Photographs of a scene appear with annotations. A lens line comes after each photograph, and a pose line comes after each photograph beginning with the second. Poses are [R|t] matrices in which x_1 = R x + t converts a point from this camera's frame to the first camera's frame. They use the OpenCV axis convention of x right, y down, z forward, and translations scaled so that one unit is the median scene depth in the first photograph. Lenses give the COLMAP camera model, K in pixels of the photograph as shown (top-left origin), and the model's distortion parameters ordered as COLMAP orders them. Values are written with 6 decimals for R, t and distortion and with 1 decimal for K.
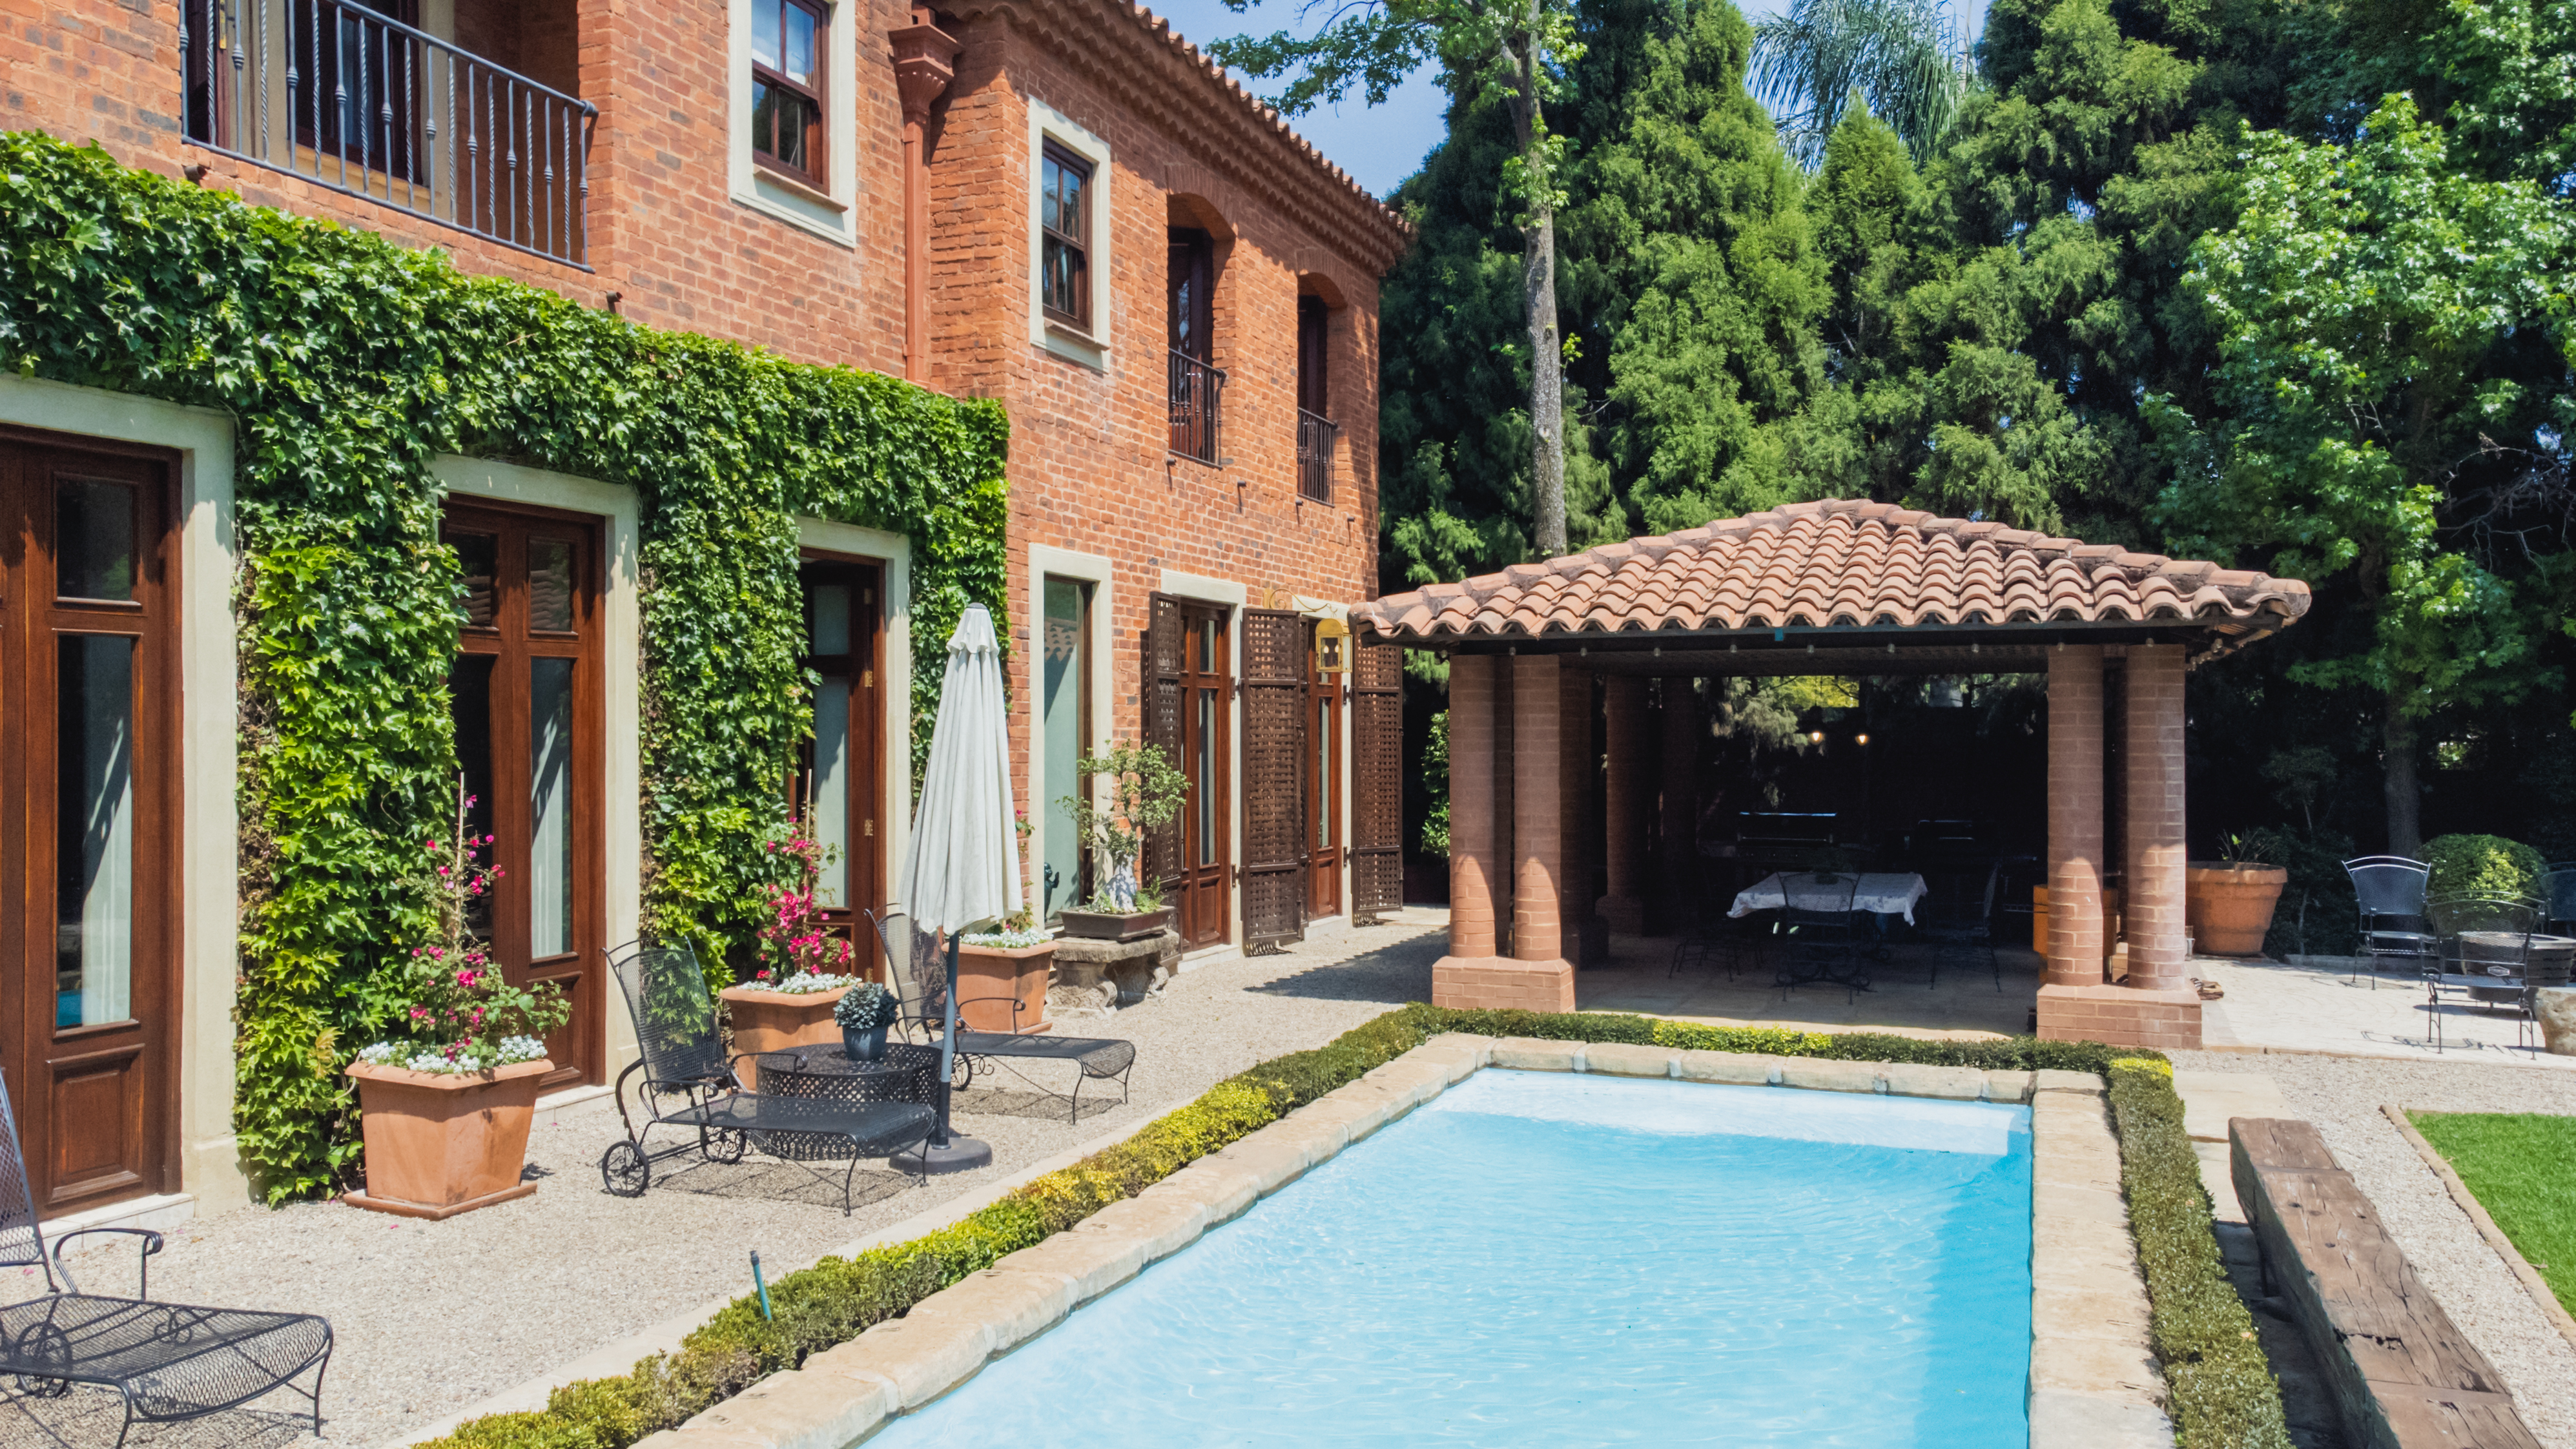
lens RADIAL K [[1910.5, 0, 1308.5], [0, 1910.5, 759.8], [0, 0, 1]] dist [0.052491, 0.000528]
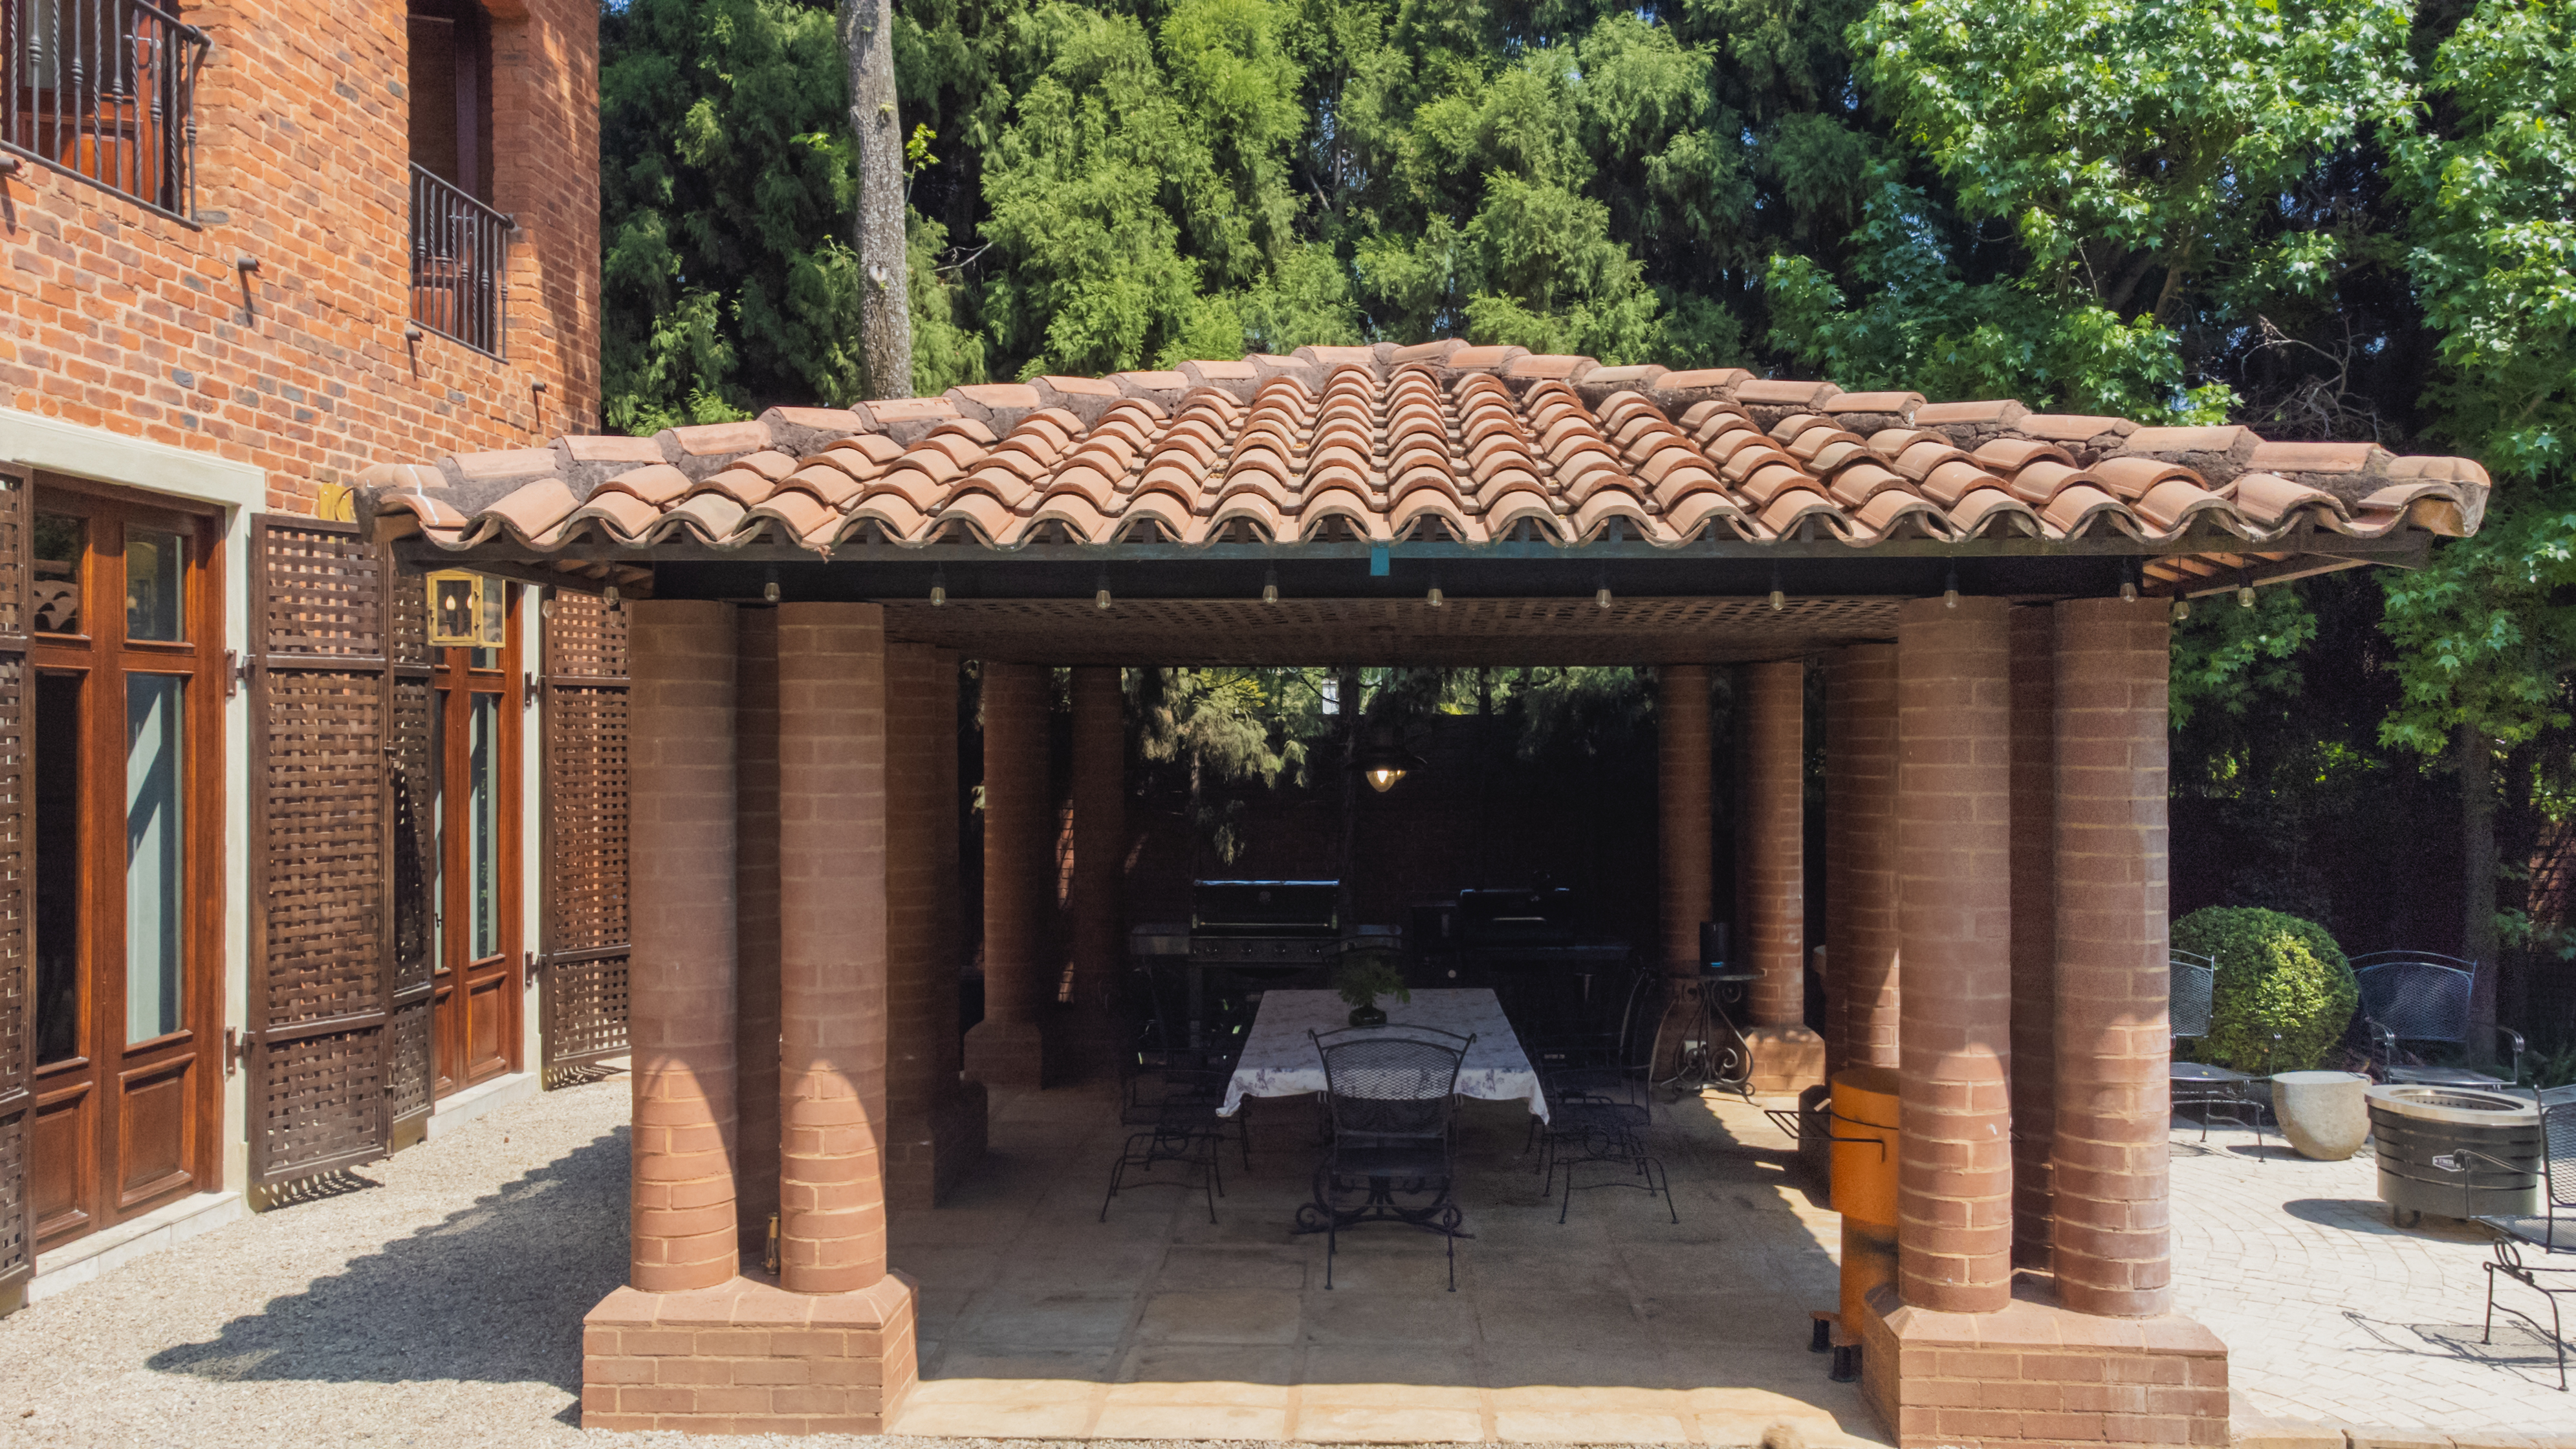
lens RADIAL K [[1910.6, 0, 1308.5], [0, 1910.6, 759.8], [0, 0, 1]] dist [0.052491, 0.000528]
pose [[0.947058, -0.003376, 0.321044, 0.054511], [0.003276, 0.999994, 0.000852, -0.012322], [-0.321045, 0.000245, 0.947064, 0.364726]]
